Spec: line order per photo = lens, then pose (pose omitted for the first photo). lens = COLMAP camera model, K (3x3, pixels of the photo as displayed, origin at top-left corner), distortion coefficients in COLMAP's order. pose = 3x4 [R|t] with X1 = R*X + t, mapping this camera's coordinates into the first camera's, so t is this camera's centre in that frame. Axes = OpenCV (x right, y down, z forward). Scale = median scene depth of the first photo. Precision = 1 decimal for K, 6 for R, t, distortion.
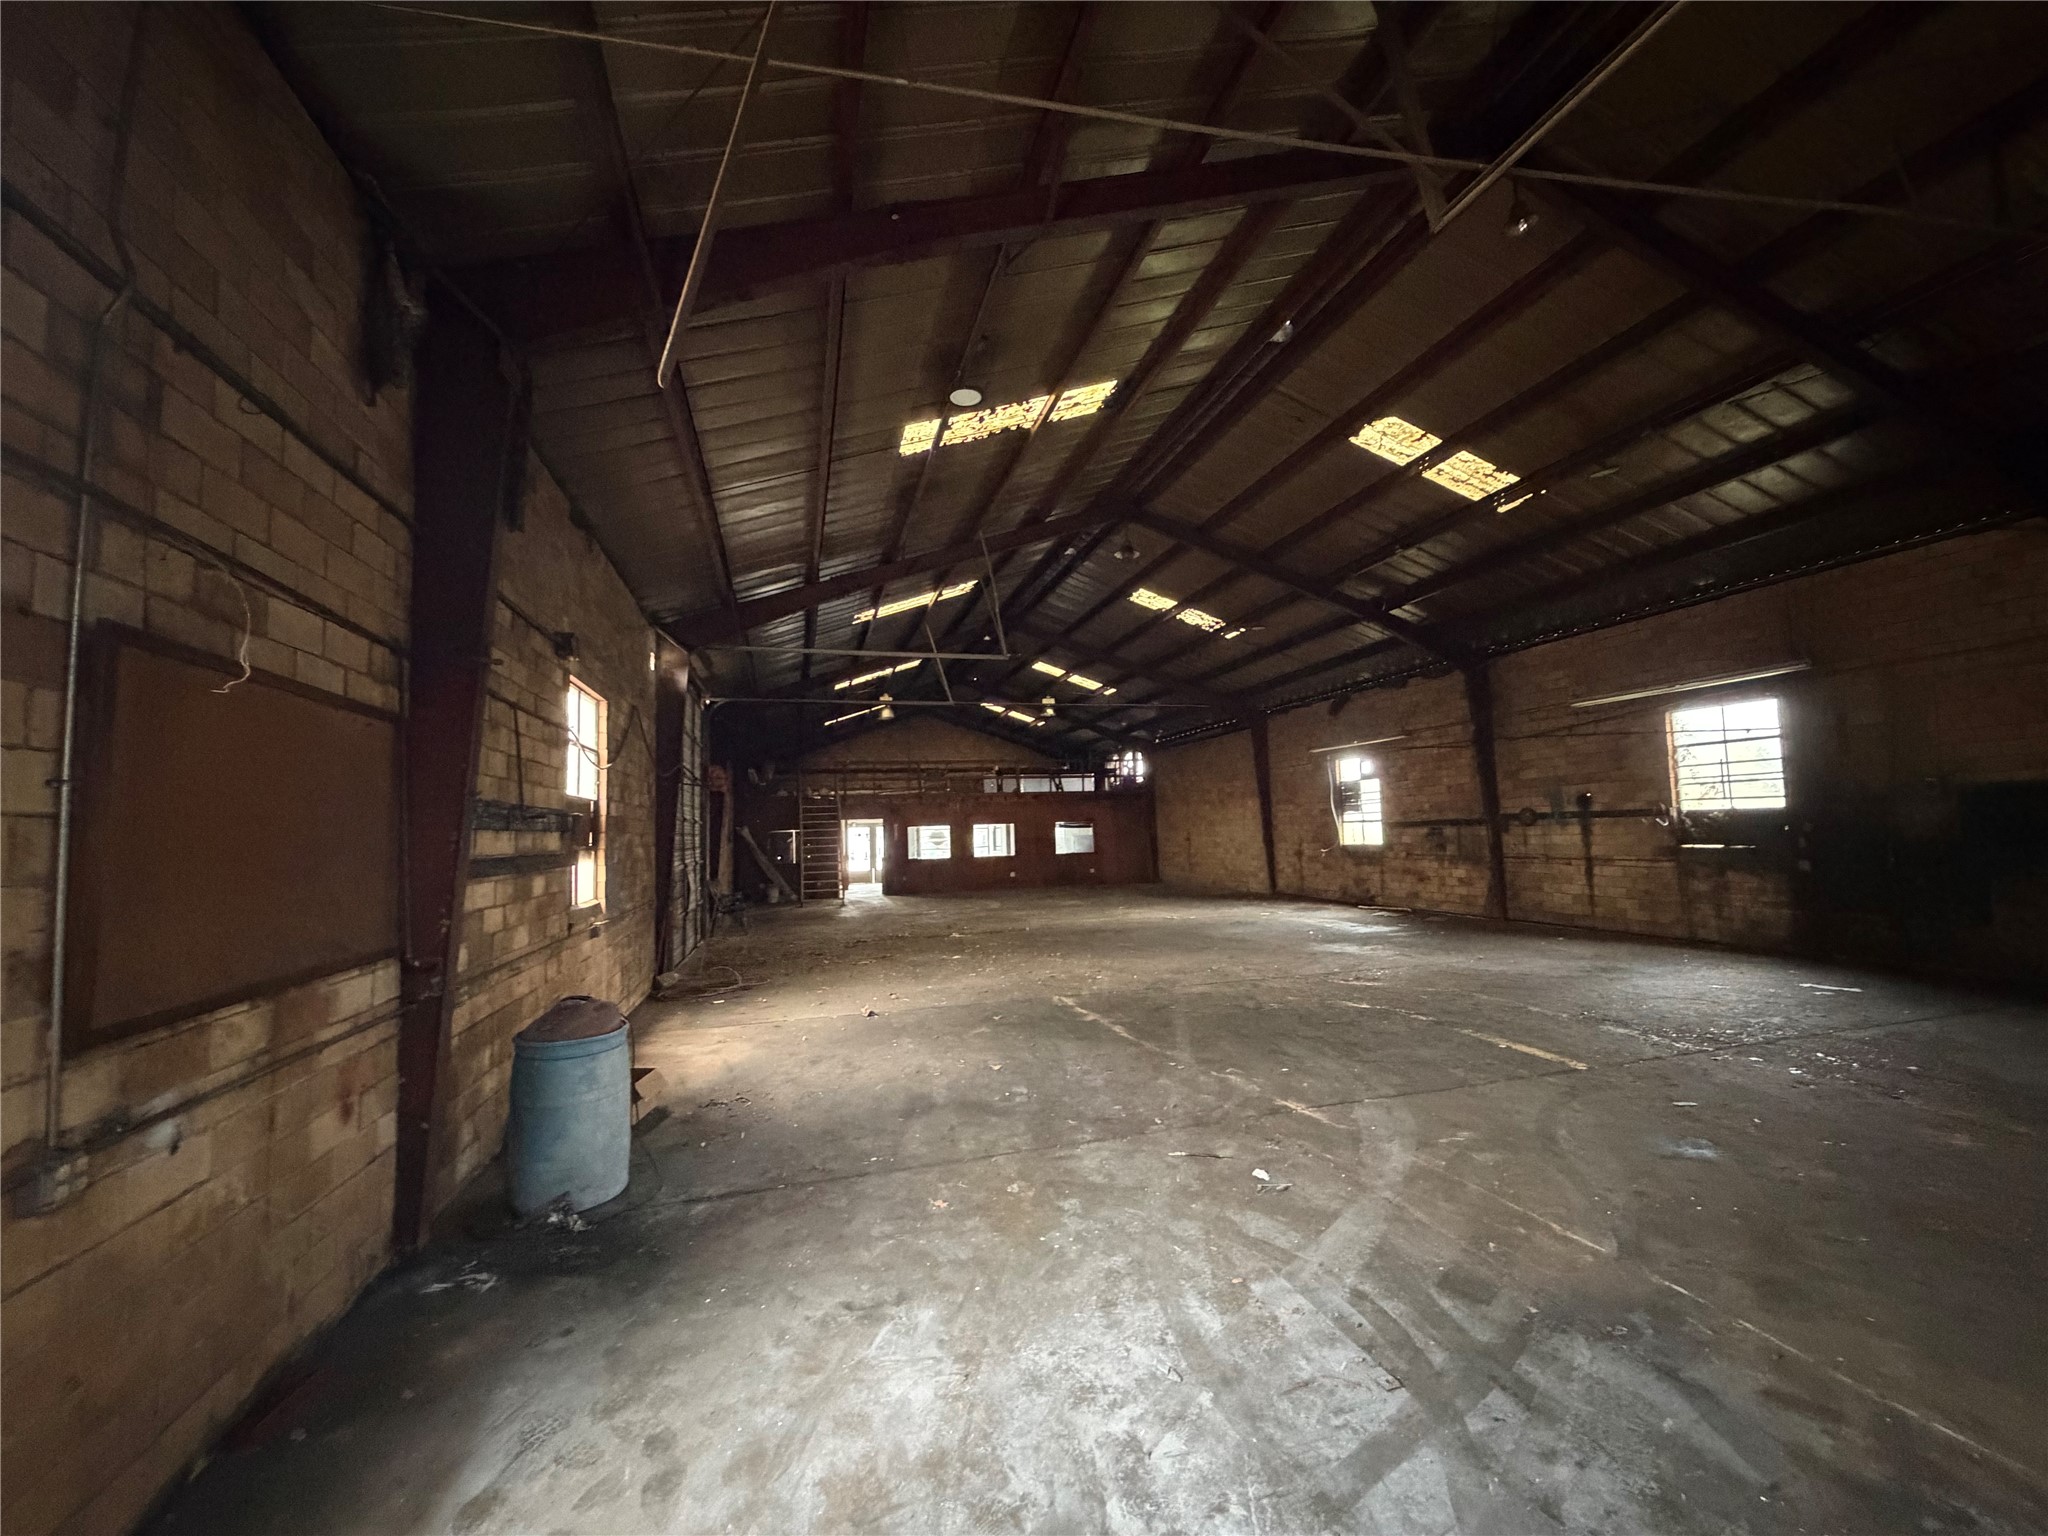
lens RADIAL K [[810.8, 0, 1016.0], [0, 810.8, 777.0], [0, 0, 1]] dist [-0.001585, 0.000310]
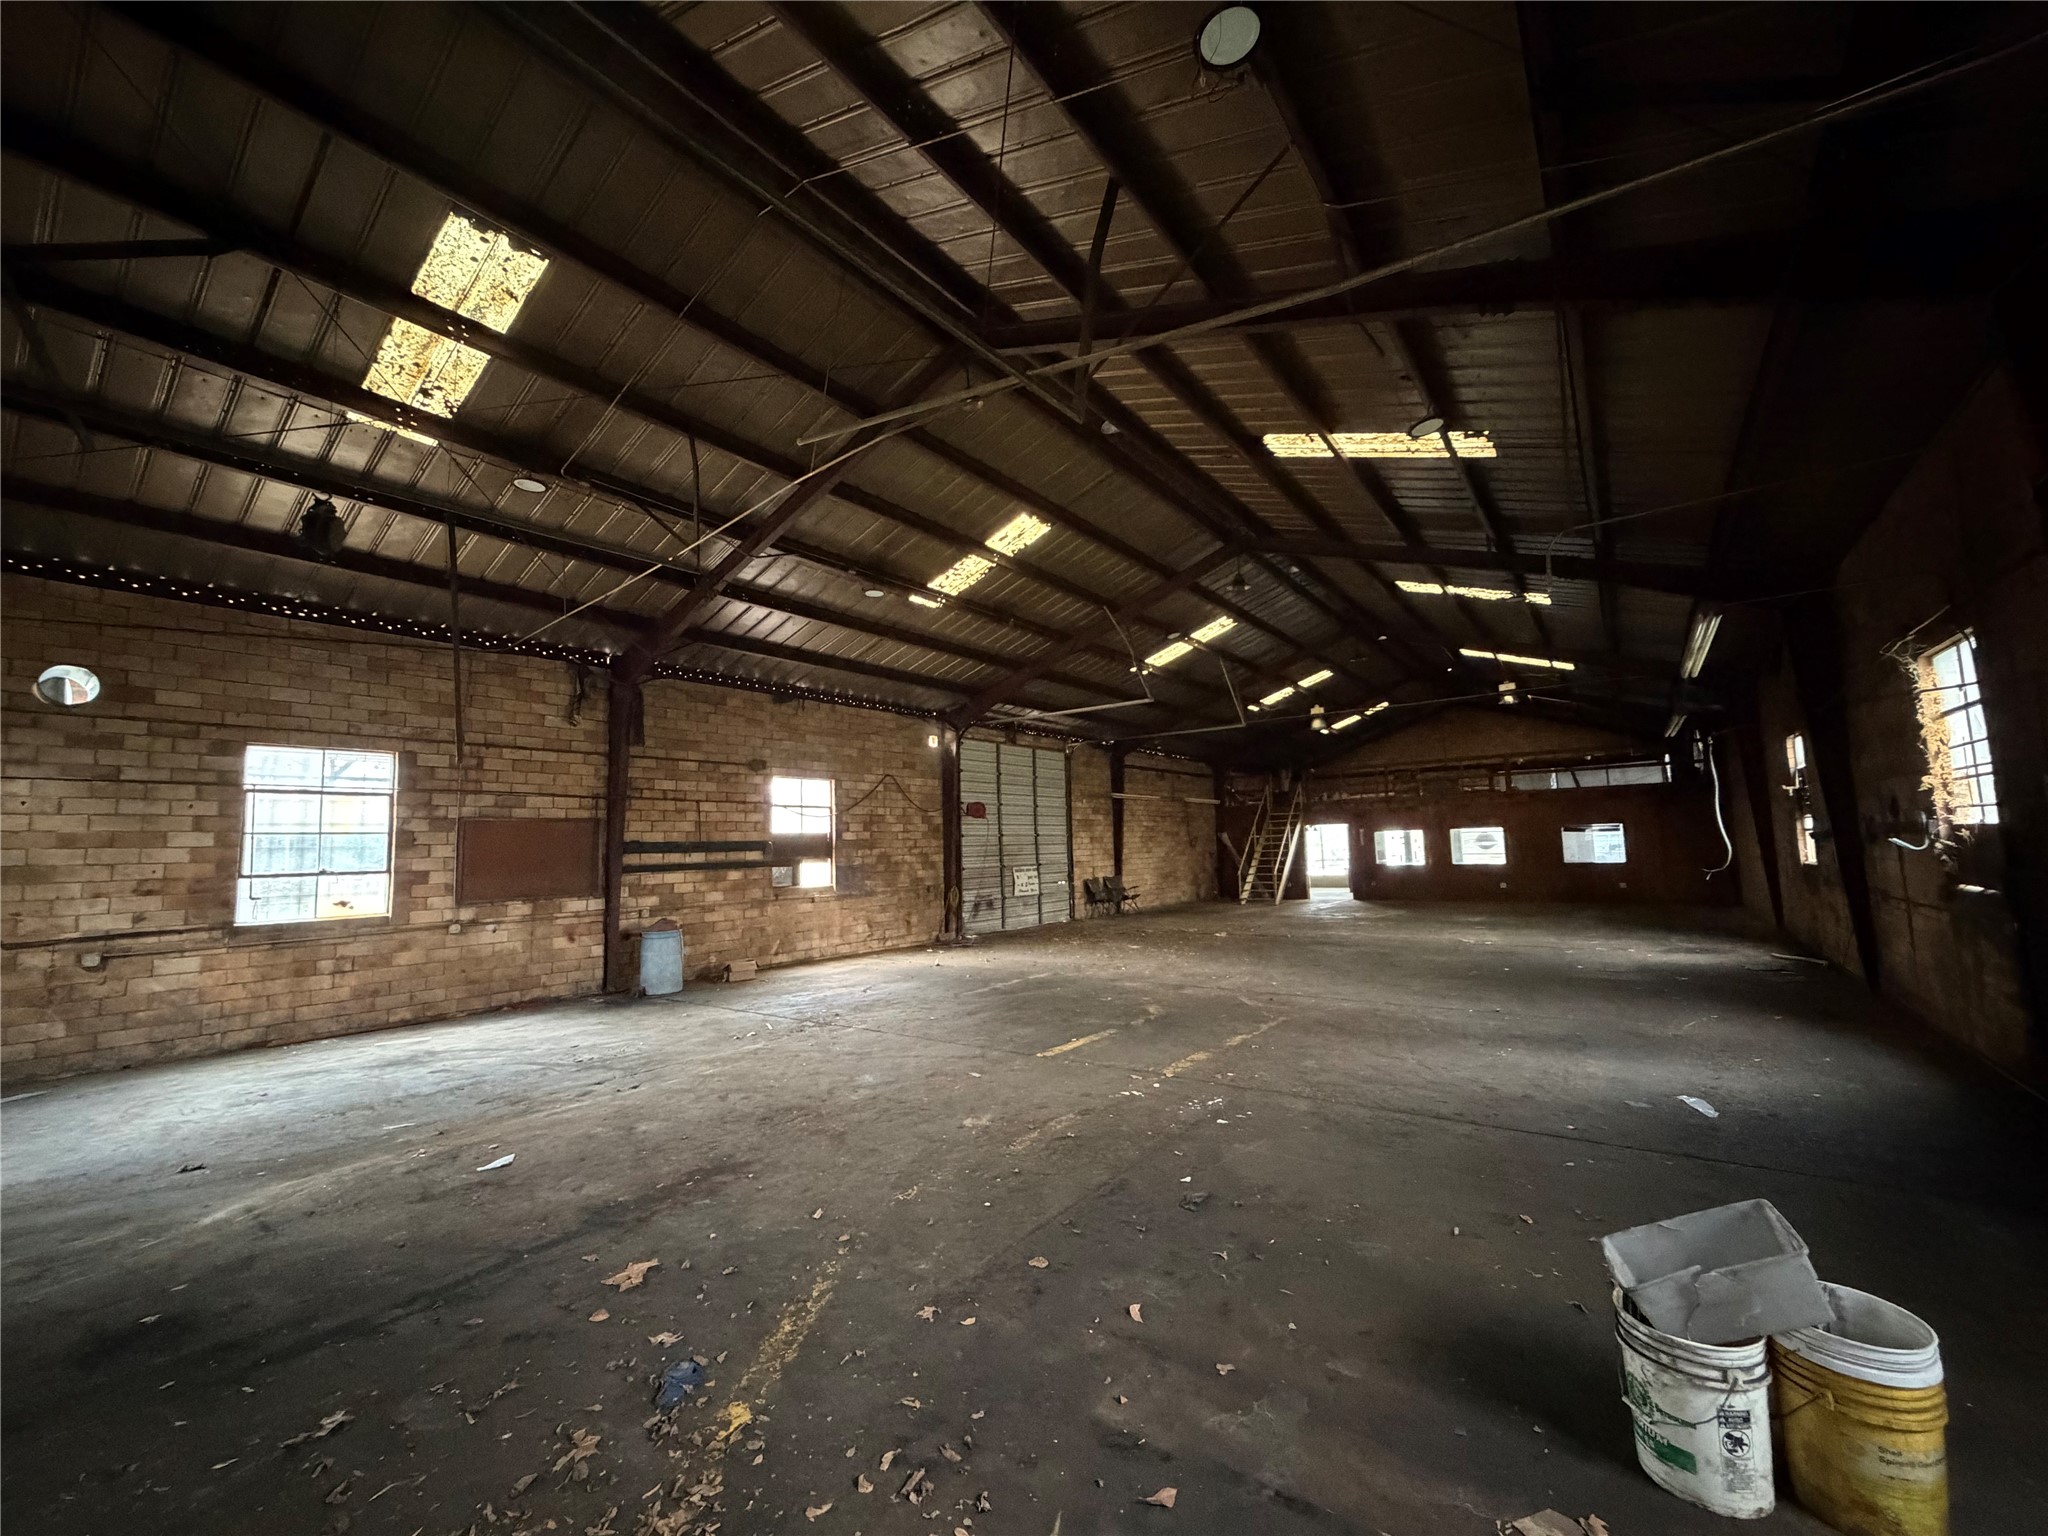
lens RADIAL K [[810.8, 0, 1010.8], [0, 810.8, 762.5], [0, 0, 1]] dist [-0.001585, 0.000310]
pose [[0.612928, -0.070747, -0.786965, 0.386747], [0.061321, 0.997239, -0.041891, -0.008961], [0.787756, -0.022581, 0.615574, 0.048997]]
